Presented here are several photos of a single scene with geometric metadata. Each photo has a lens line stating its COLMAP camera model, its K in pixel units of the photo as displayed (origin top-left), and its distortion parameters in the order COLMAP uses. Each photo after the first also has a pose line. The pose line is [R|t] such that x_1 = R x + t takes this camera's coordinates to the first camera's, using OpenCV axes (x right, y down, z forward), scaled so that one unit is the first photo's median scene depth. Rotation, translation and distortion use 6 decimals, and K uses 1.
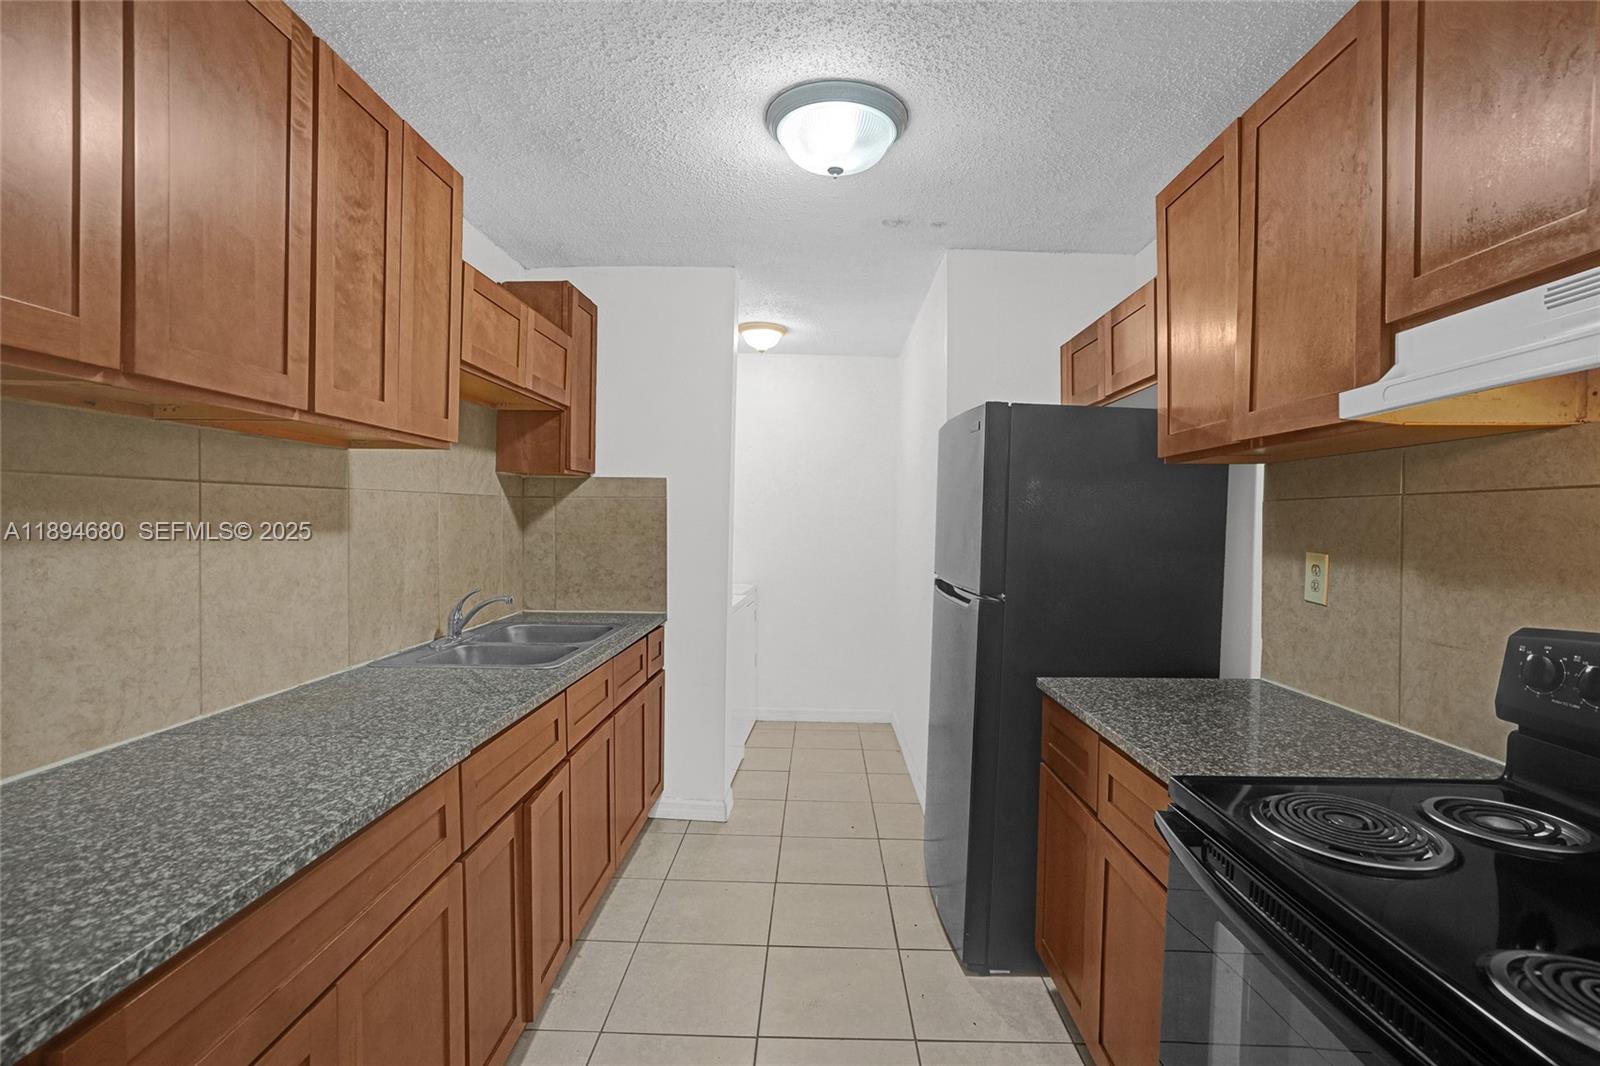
lens RADIAL K [[748.8, 0, 806.6], [0, 748.8, 529.3], [0, 0, 1]] dist [-0.050886, 0.024863]
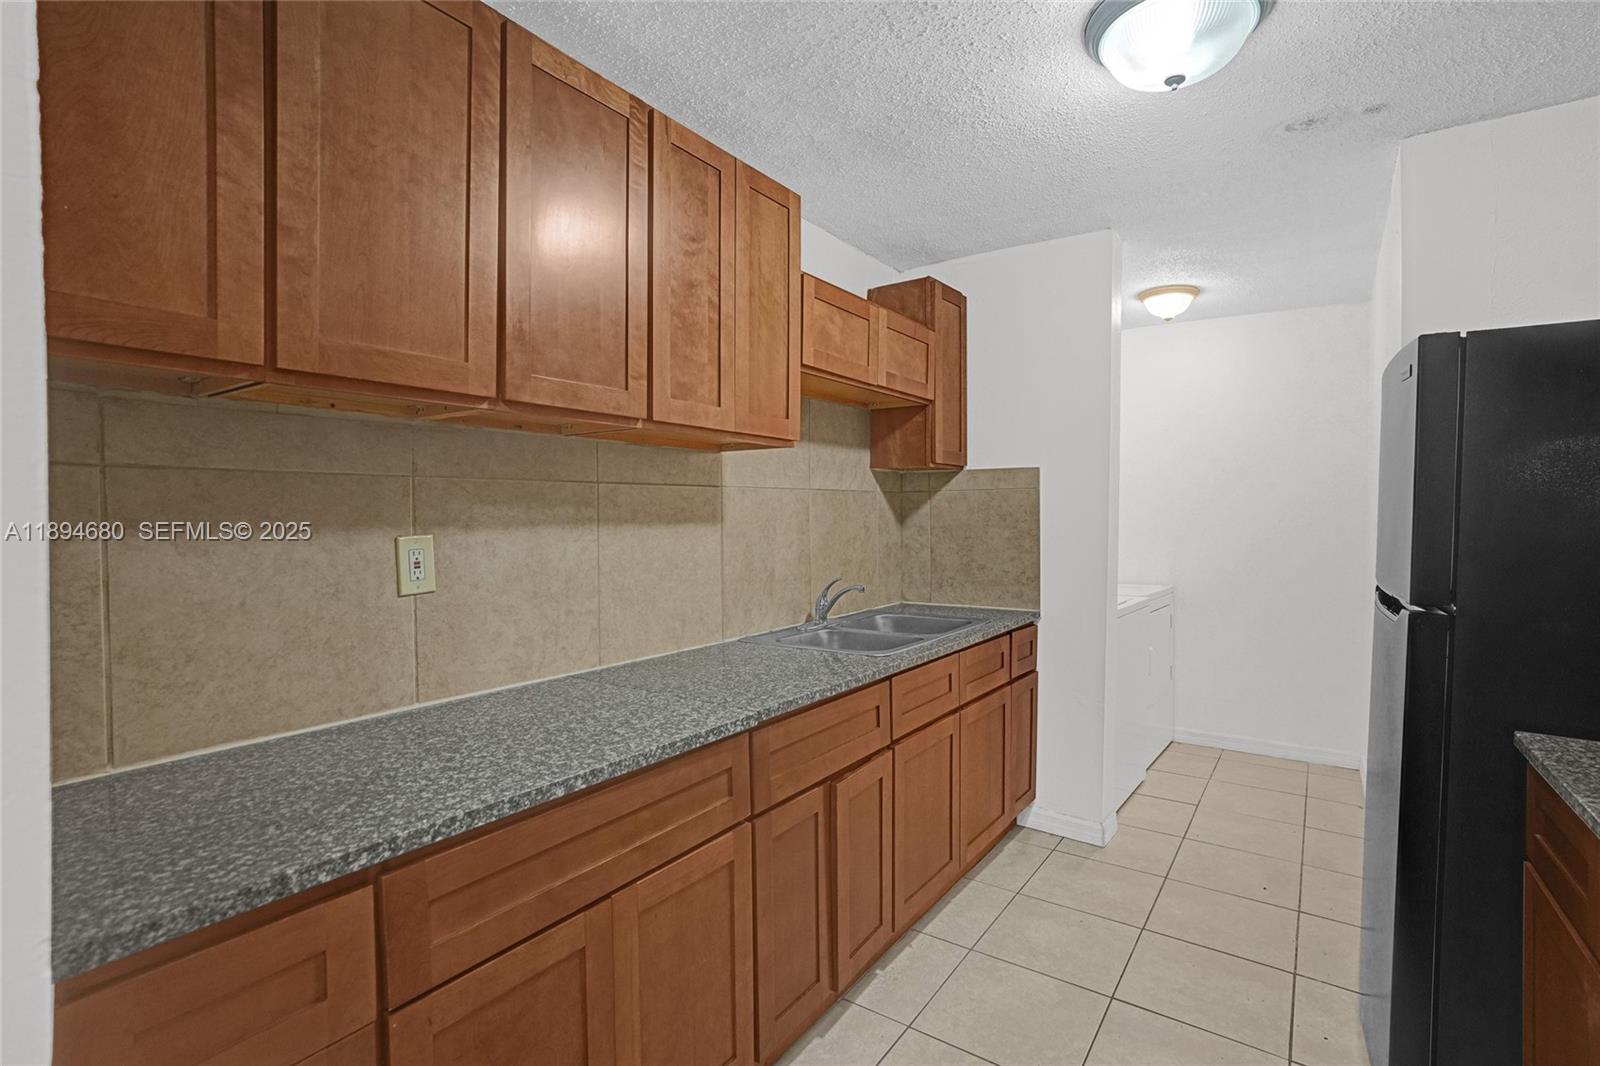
lens RADIAL K [[748.8, 0, 807.3], [0, 748.8, 529.2], [0, 0, 1]] dist [-0.050886, 0.024863]
pose [[0.827884, -0.003869, -0.560885, 0.155341], [0.003942, 0.999992, -0.001079, 0.014325], [0.560885, -0.001318, 0.827893, 0.097154]]
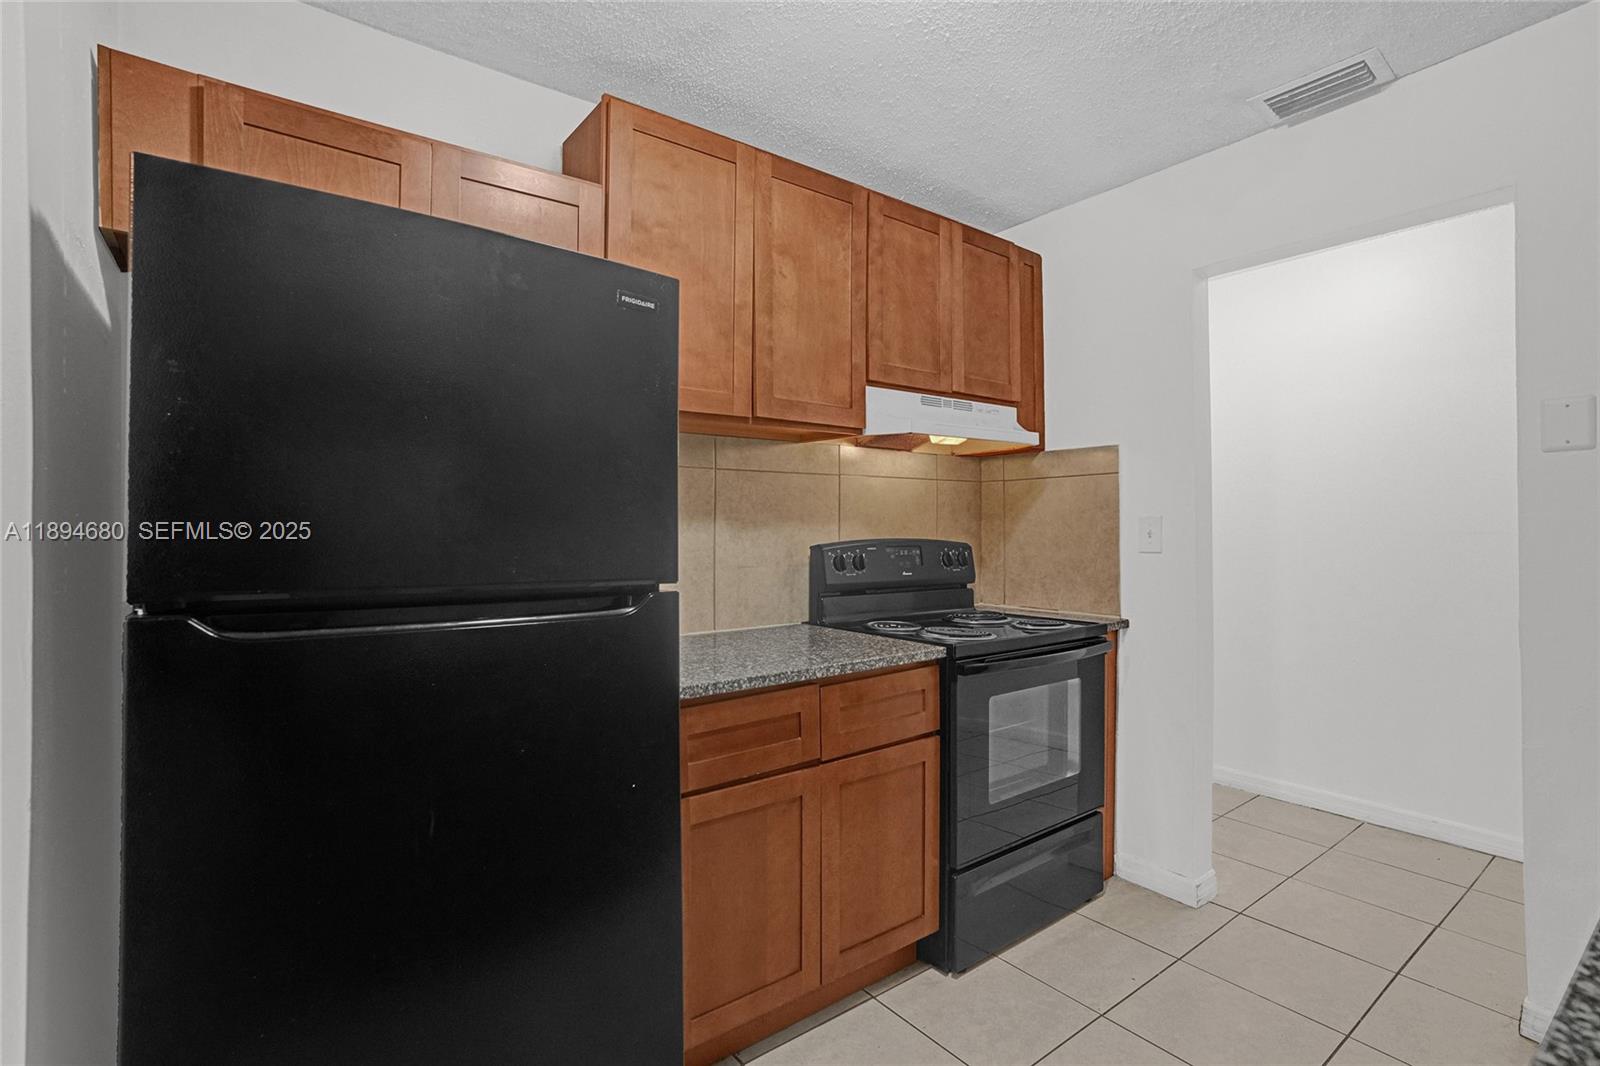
lens RADIAL K [[773.8, 0, 801.2], [0, 773.8, 540.2], [0, 0, 1]] dist [0.001339, -0.000111]
pose [[-0.642848, -0.023381, 0.765637, -0.352530], [0.001914, 0.999482, 0.032129, 0.034499], [-0.765991, 0.022120, -0.642470, 1.446253]]
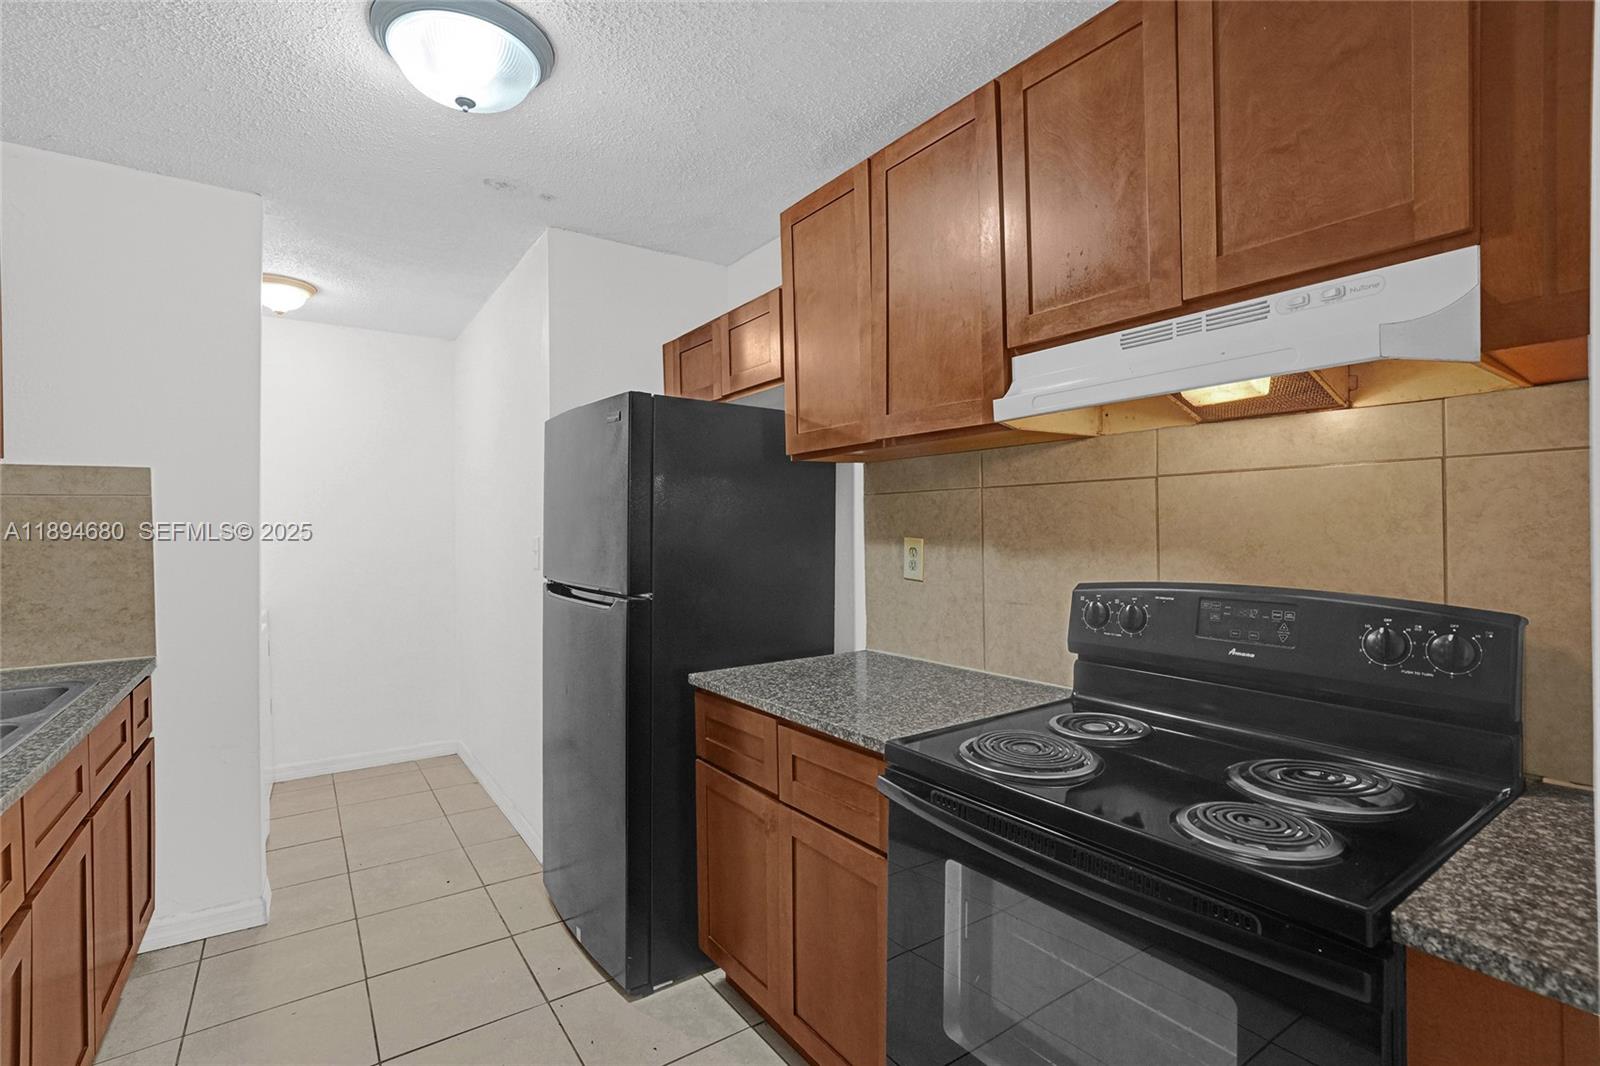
lens RADIAL K [[748.8, 0, 804.9], [0, 748.8, 525.0], [0, 0, 1]] dist [-0.050886, 0.024863]
pose [[0.808183, -0.021695, 0.588532, -0.150279], [0.028772, 0.999582, -0.002664, 0.008998], [-0.588228, 0.019086, 0.808470, 0.109003]]
